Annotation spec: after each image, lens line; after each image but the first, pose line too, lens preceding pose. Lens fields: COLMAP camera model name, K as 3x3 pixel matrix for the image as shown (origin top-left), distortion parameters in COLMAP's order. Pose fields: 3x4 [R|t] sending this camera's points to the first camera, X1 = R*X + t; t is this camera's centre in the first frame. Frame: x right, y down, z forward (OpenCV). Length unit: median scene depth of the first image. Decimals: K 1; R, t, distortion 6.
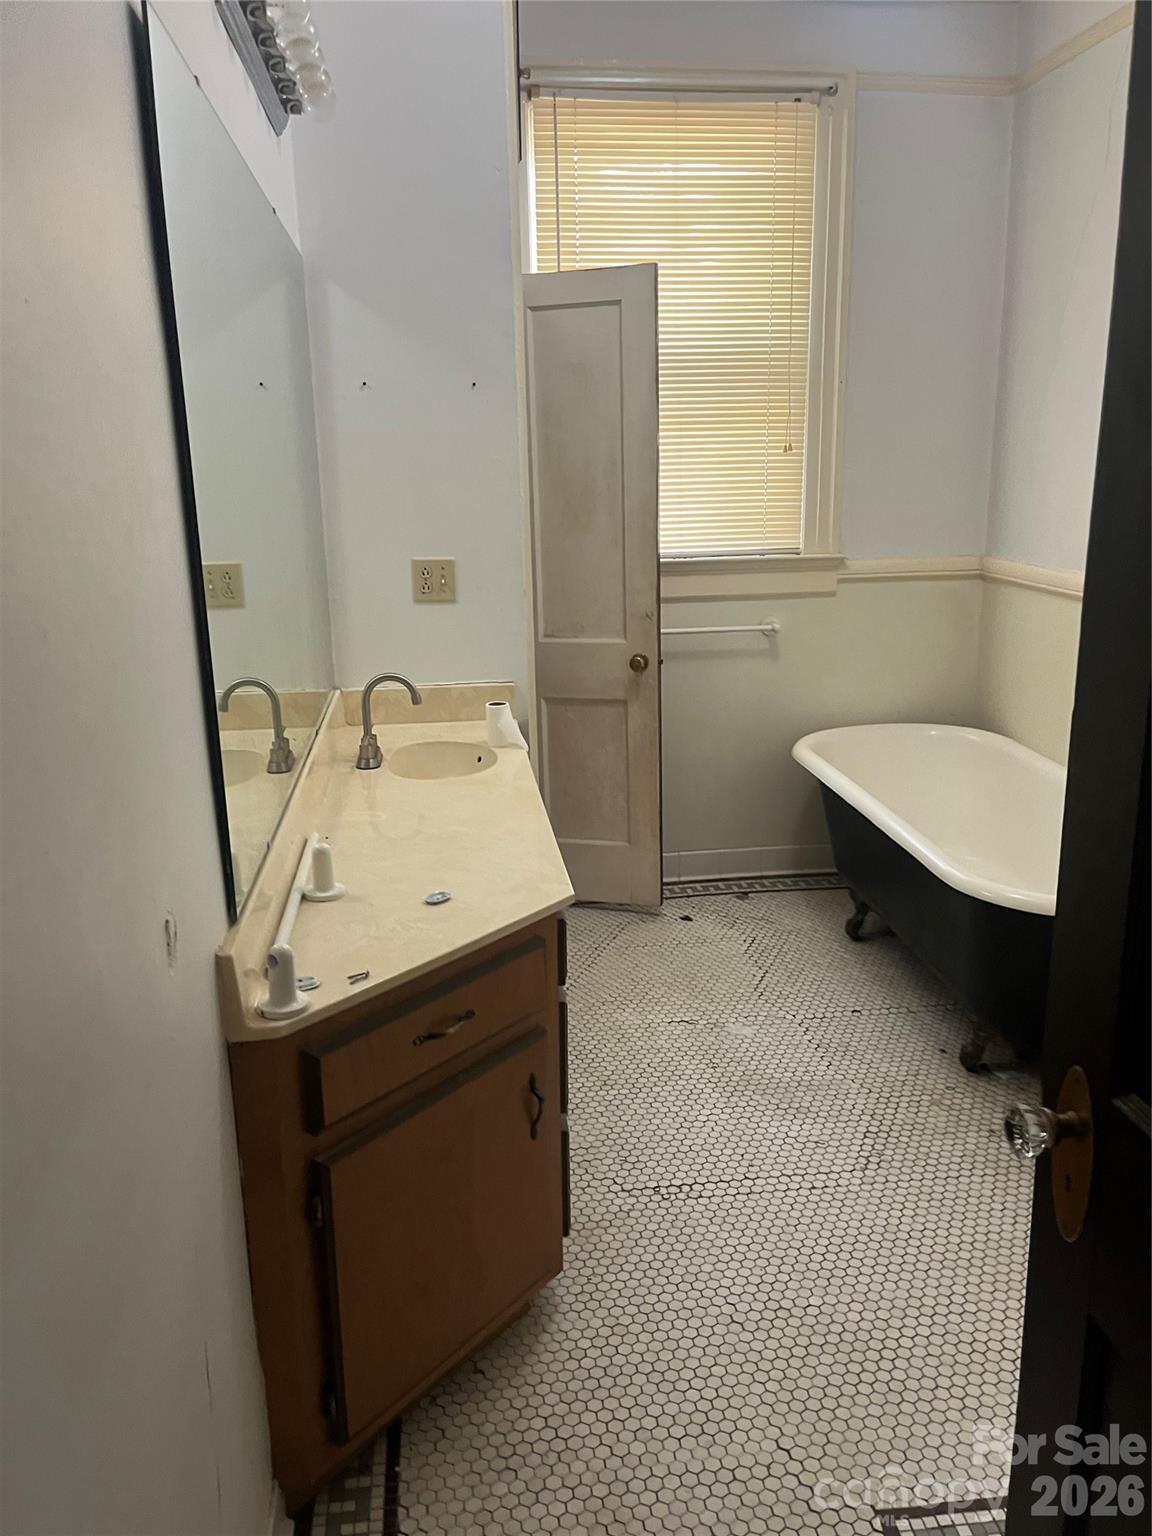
lens RADIAL K [[1166.1, 0, 566.2], [0, 1166.1, 771.3], [0, 0, 1]] dist [0.064362, 0.000337]
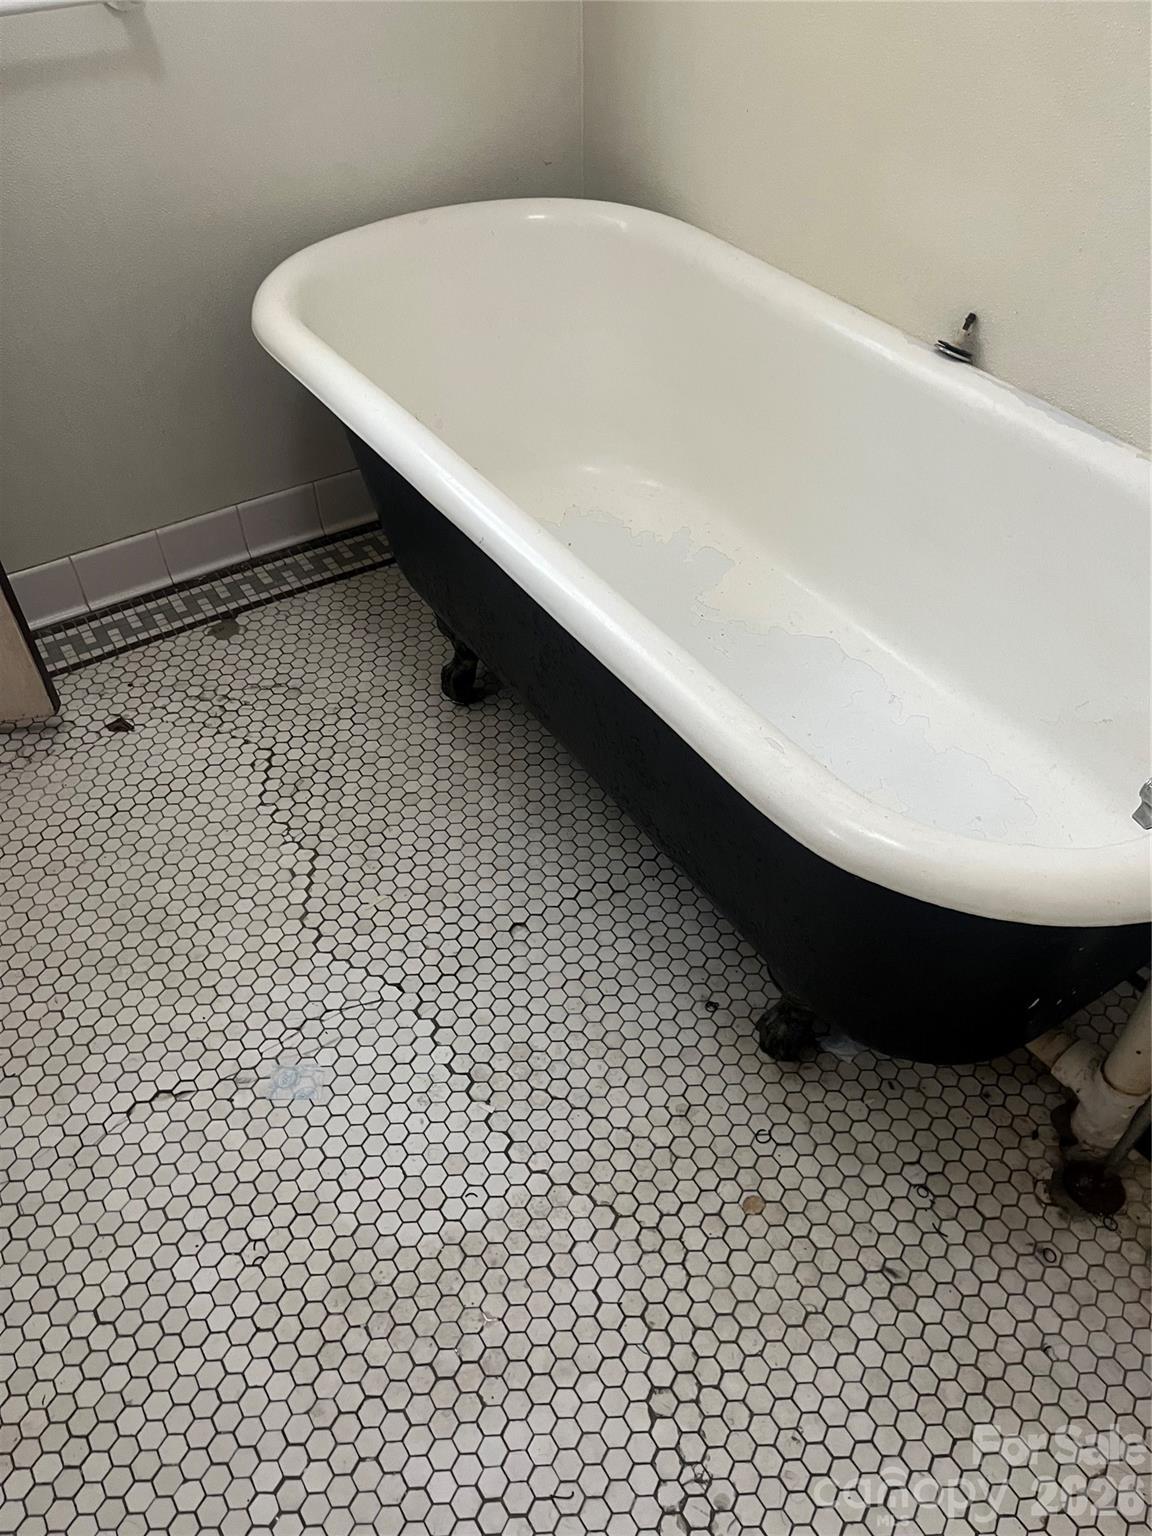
lens RADIAL K [[1166.1, 0, 566.2], [0, 1166.1, 771.3], [0, 0, 1]] dist [0.064362, 0.000337]
pose [[0.901921, -0.292402, 0.317867, 0.103725], [0.119183, 0.875894, 0.467552, -0.059097], [-0.415131, -0.383811, 0.824837, 0.490479]]
